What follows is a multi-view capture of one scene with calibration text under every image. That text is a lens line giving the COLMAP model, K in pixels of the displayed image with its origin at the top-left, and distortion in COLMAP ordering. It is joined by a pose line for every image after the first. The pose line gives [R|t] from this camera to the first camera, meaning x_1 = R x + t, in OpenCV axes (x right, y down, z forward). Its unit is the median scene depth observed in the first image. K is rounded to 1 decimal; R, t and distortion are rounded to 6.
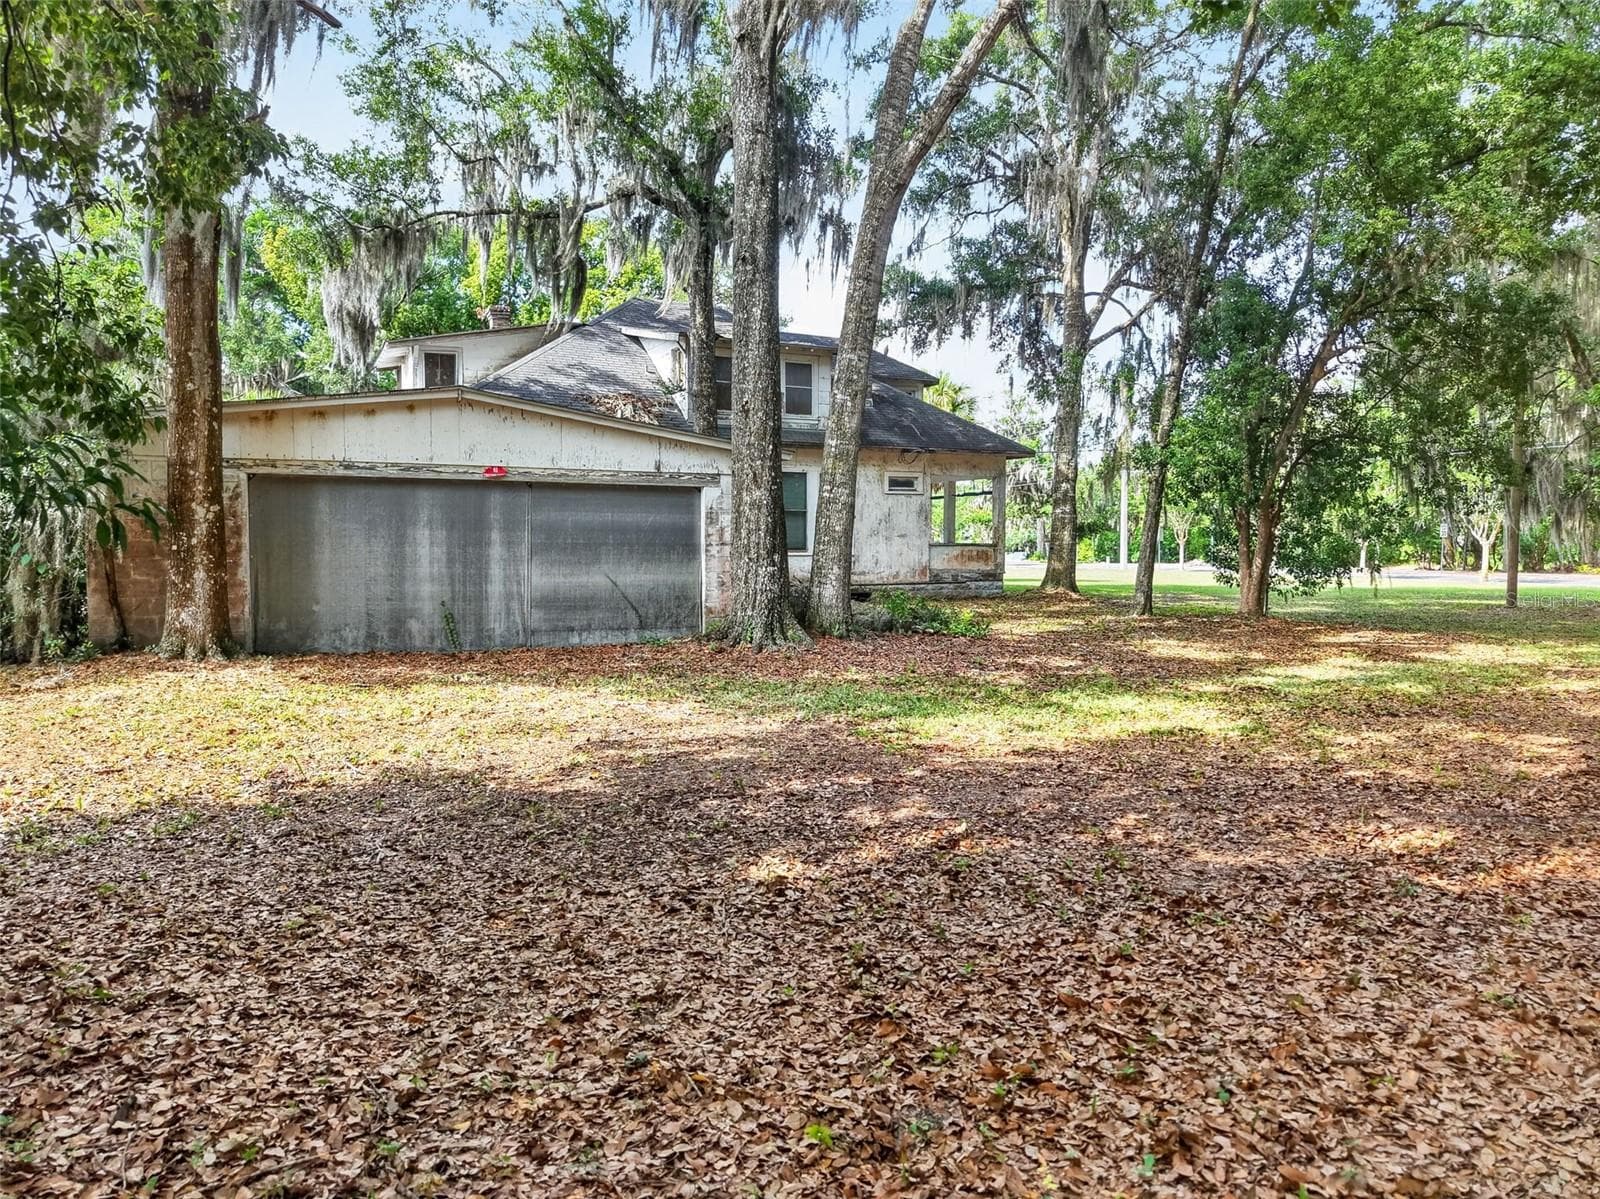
lens RADIAL K [[1015.8, 0, 800.0], [0, 1015.8, 599.5], [0, 0, 1]] dist [0.066037, -0.000696]
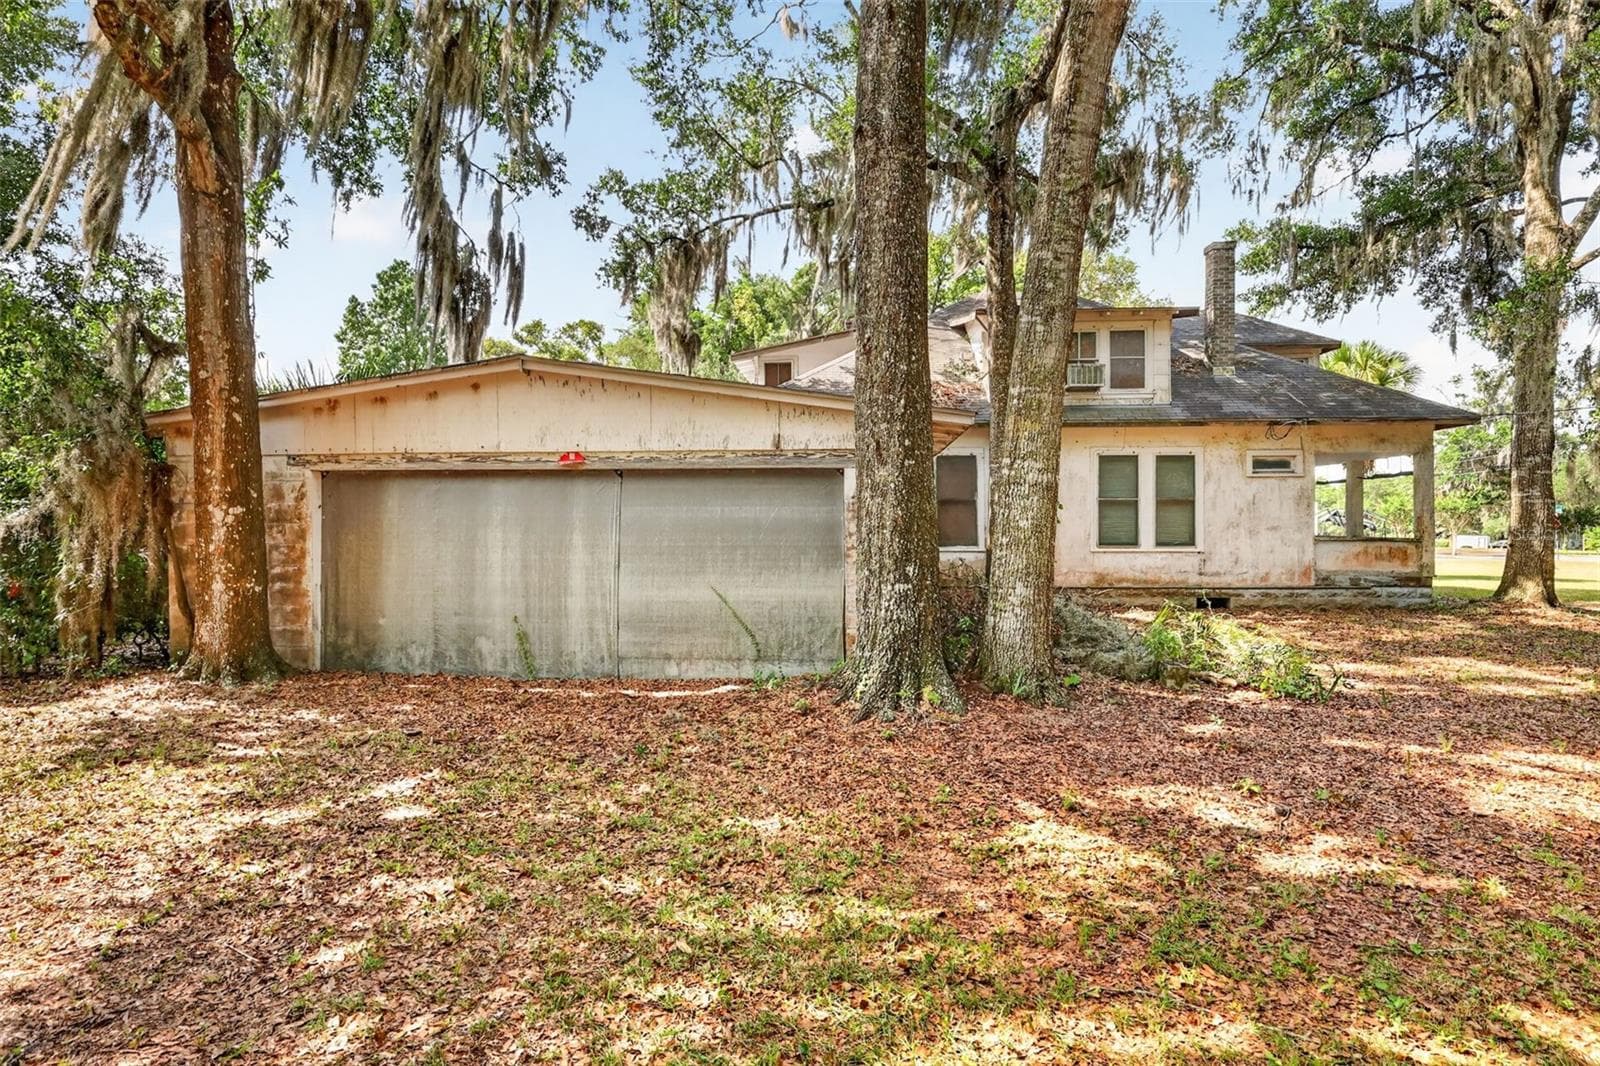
lens RADIAL K [[840.7, 0, 800.0], [0, 840.7, 533.0], [0, 0, 1]] dist [-0.003685, 0.011899]
pose [[0.885627, -0.002878, -0.464388, 0.160297], [-0.022730, 0.998514, -0.049537, -0.035724], [0.463840, 0.054427, 0.884246, 0.478243]]
